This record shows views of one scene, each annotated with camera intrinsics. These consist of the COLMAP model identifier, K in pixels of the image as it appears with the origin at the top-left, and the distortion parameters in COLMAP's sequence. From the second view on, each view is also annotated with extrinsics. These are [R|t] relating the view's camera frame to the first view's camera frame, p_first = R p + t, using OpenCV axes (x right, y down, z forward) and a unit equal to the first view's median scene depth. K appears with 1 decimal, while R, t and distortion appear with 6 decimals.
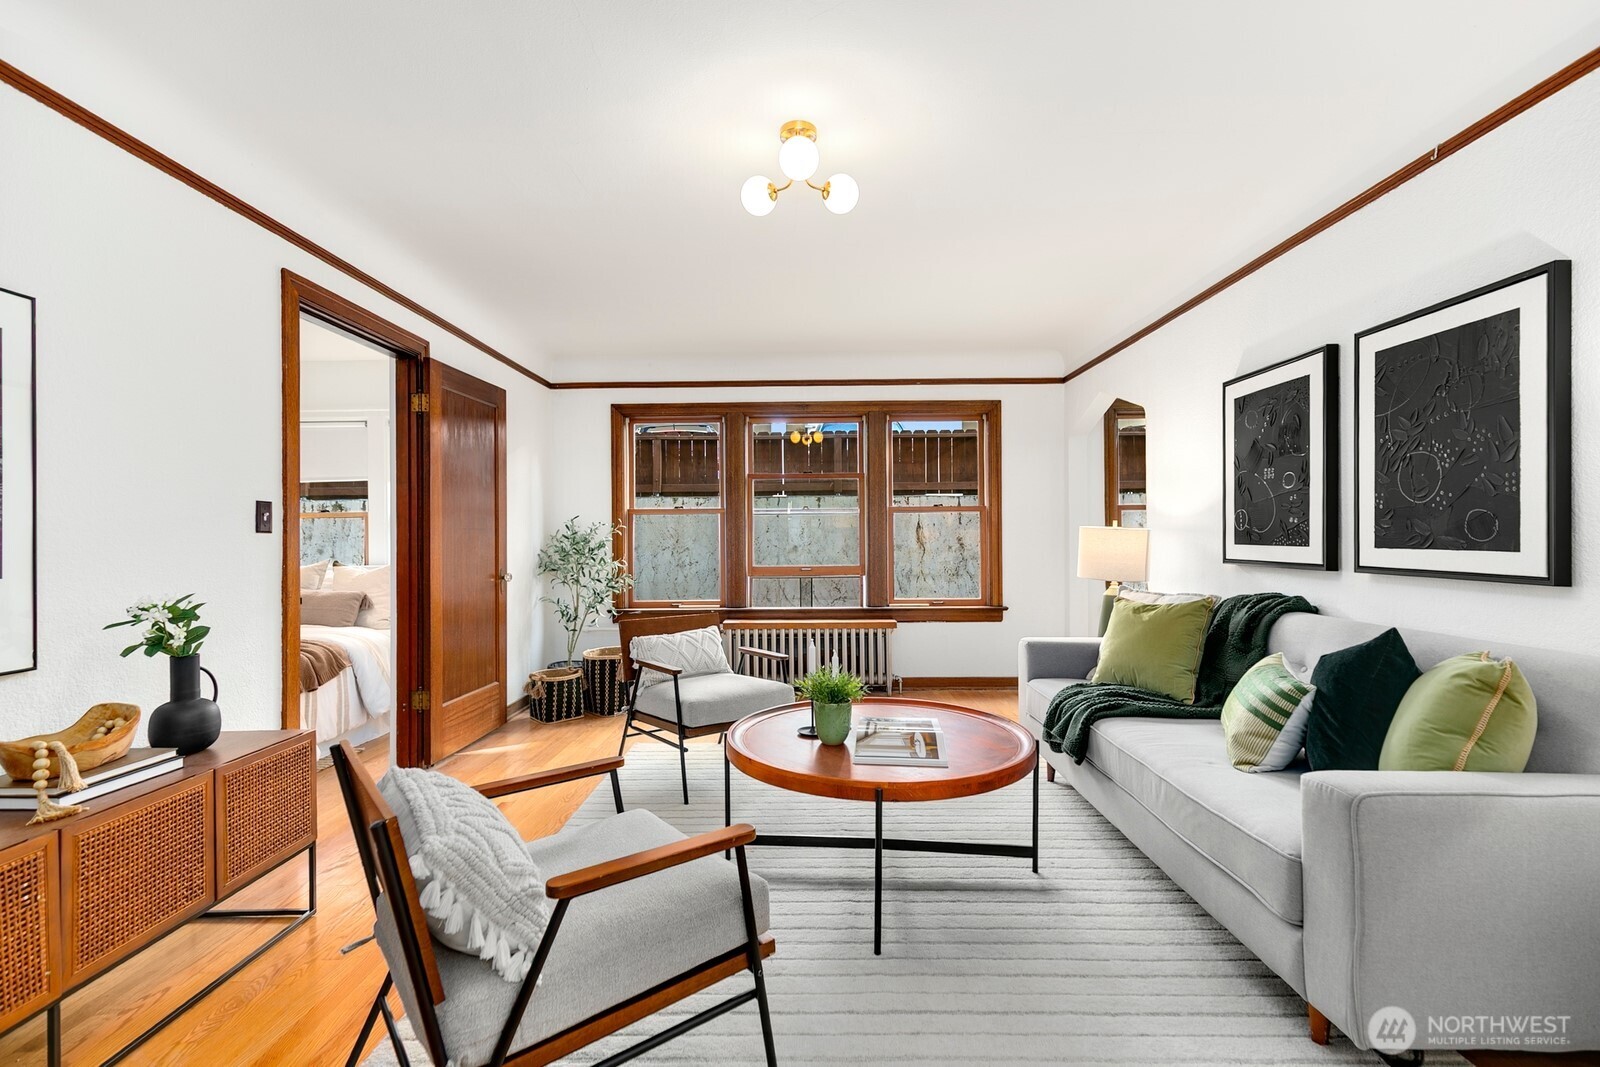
lens RADIAL K [[716.3, 0, 800.0], [0, 716.3, 533.5], [0, 0, 1]] dist [0.000413, -0.014827]
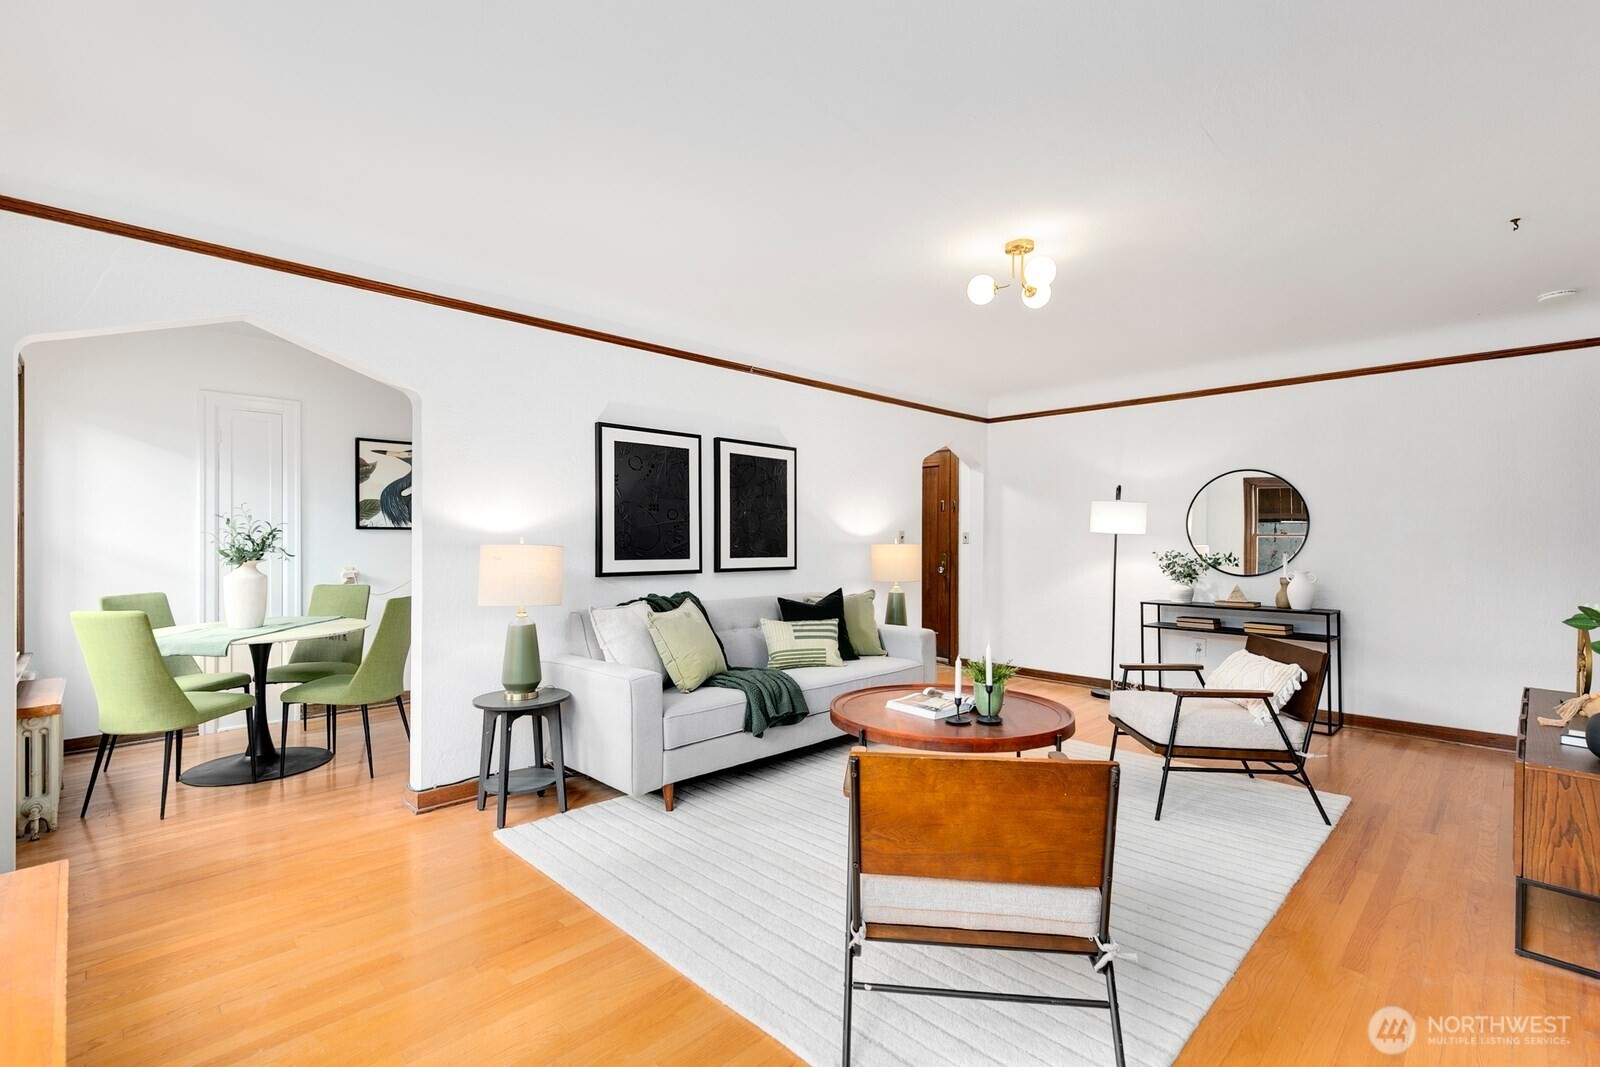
lens RADIAL K [[716.3, 0, 800.0], [0, 716.3, 533.5], [0, 0, 1]] dist [0.000413, -0.014827]
pose [[-0.705918, 0.004236, 0.708281, -0.433358], [-0.004831, 0.999930, -0.010795, -0.016391], [-0.708277, -0.011042, -0.705848, 1.466719]]
